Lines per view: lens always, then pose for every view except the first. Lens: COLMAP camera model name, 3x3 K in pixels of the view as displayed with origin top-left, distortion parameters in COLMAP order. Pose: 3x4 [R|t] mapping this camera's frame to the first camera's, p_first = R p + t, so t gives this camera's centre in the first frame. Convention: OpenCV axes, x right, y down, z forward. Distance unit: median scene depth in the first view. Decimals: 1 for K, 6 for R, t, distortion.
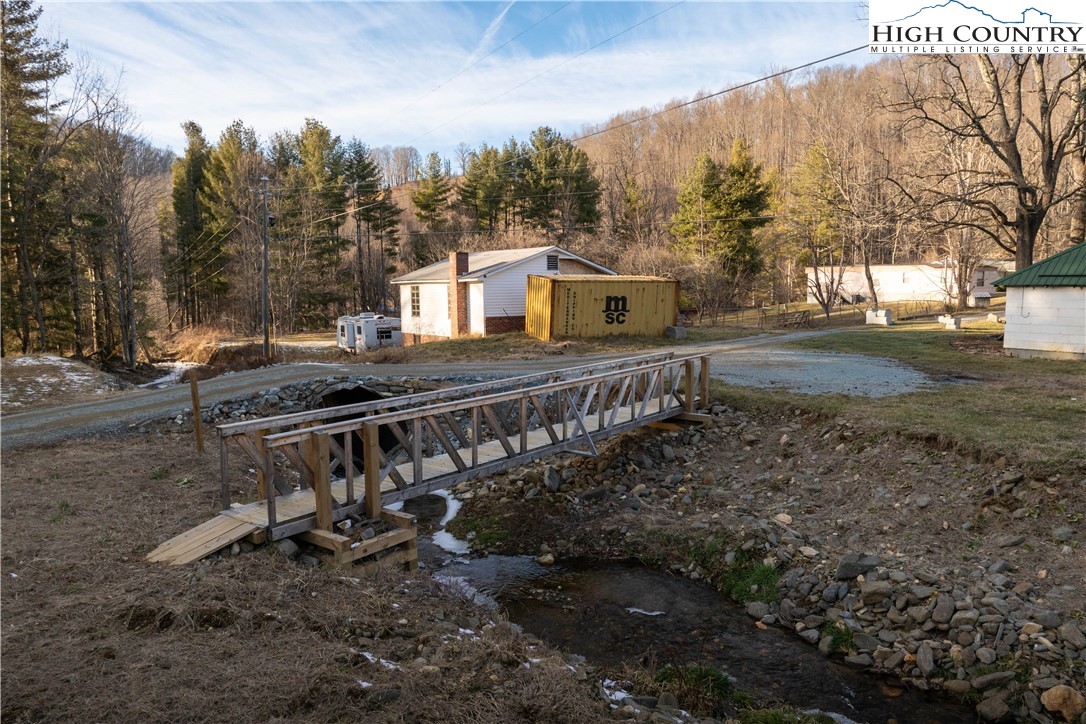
lens RADIAL K [[777.7, 0, 543.0], [0, 777.7, 362.0], [0, 0, 1]] dist [-0.028547, 0.001400]
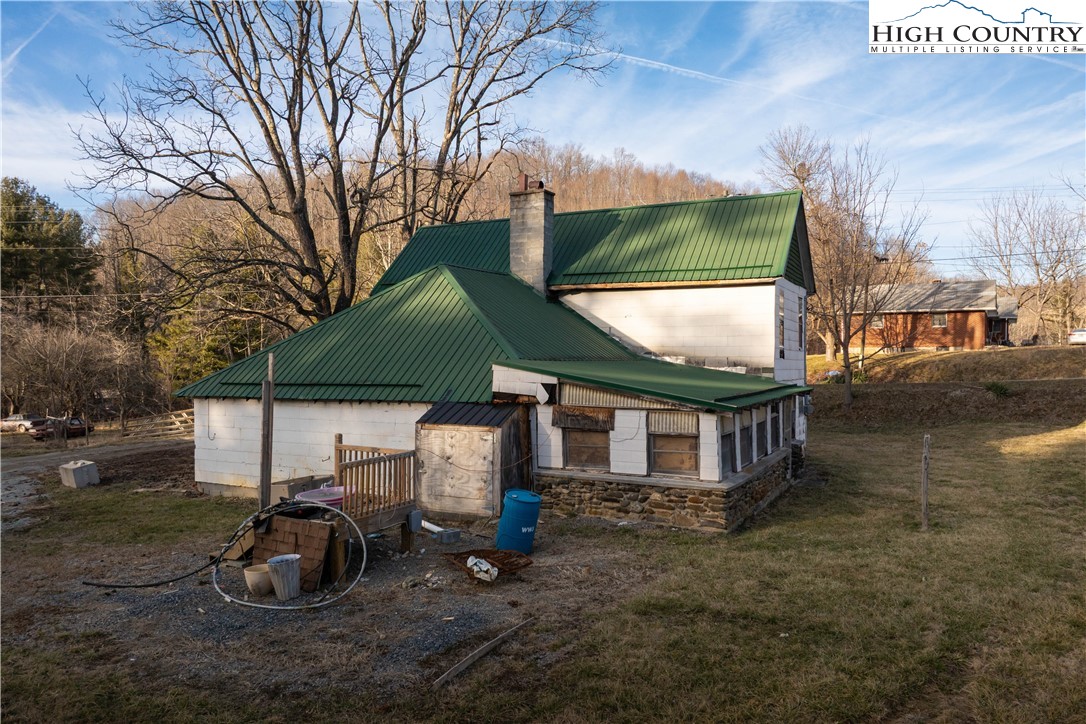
lens RADIAL K [[803.3, 0, 543.0], [0, 803.3, 362.0], [0, 0, 1]] dist [-0.079788, -0.000334]
pose [[0.885231, 0.000230, 0.465151, 0.442533], [0.043083, 0.995661, -0.082484, -0.044653], [-0.463152, 0.093057, 0.881380, 0.146781]]
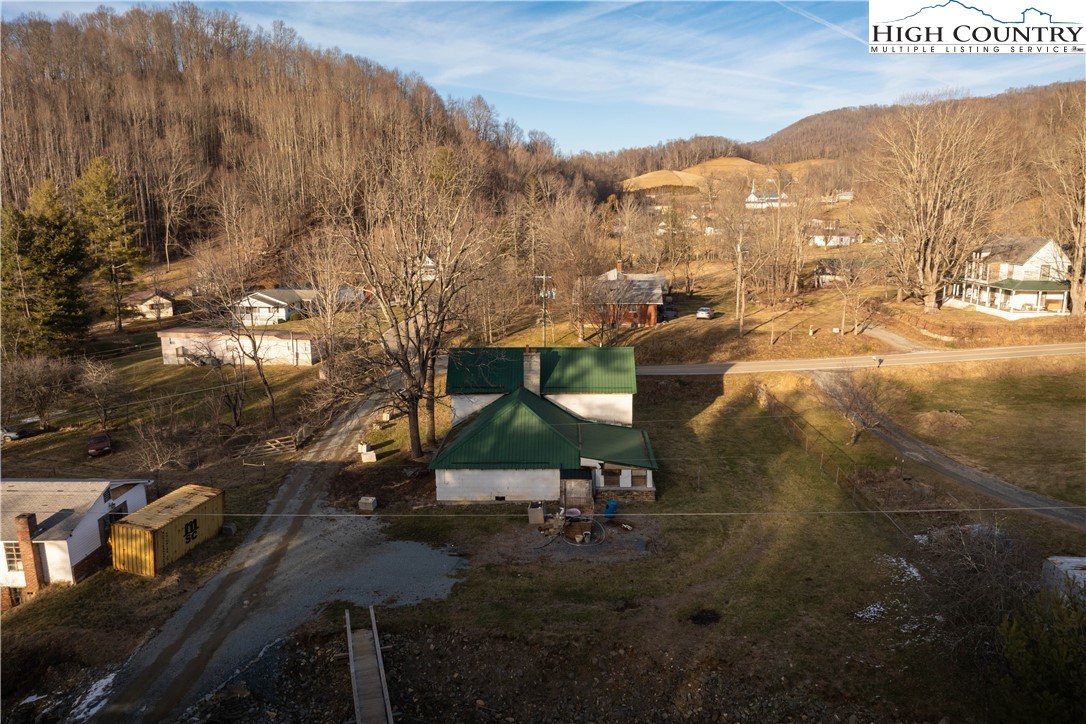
lens RADIAL K [[777.7, 0, 543.0], [0, 777.7, 362.0], [0, 0, 1]] dist [-0.028547, 0.001400]
pose [[0.591848, -0.167488, 0.788457, -0.522747], [0.086991, 0.985733, 0.144095, -0.475197], [-0.801342, -0.016693, 0.597974, -0.234559]]
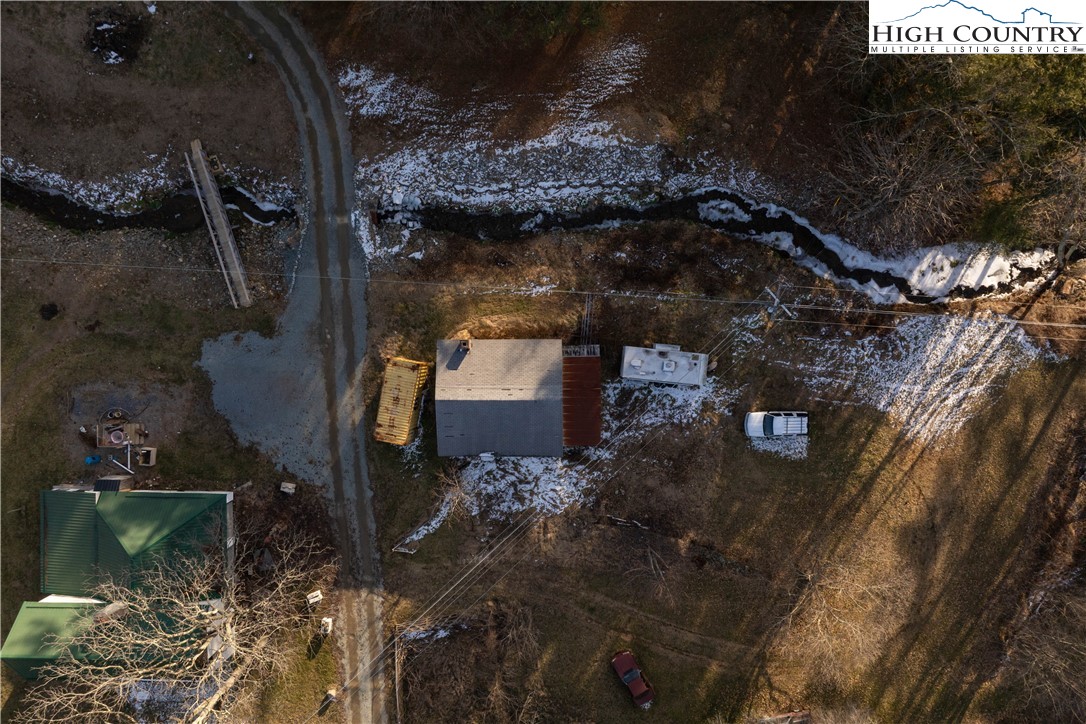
lens RADIAL K [[777.7, 0, 543.0], [0, 777.7, 362.0], [0, 0, 1]] dist [-0.028547, 0.001400]
pose [[-0.569775, 0.821462, 0.023592, -0.214378], [-0.074947, -0.080529, 0.993931, -1.913471], [0.818376, 0.564549, 0.107450, 1.089975]]
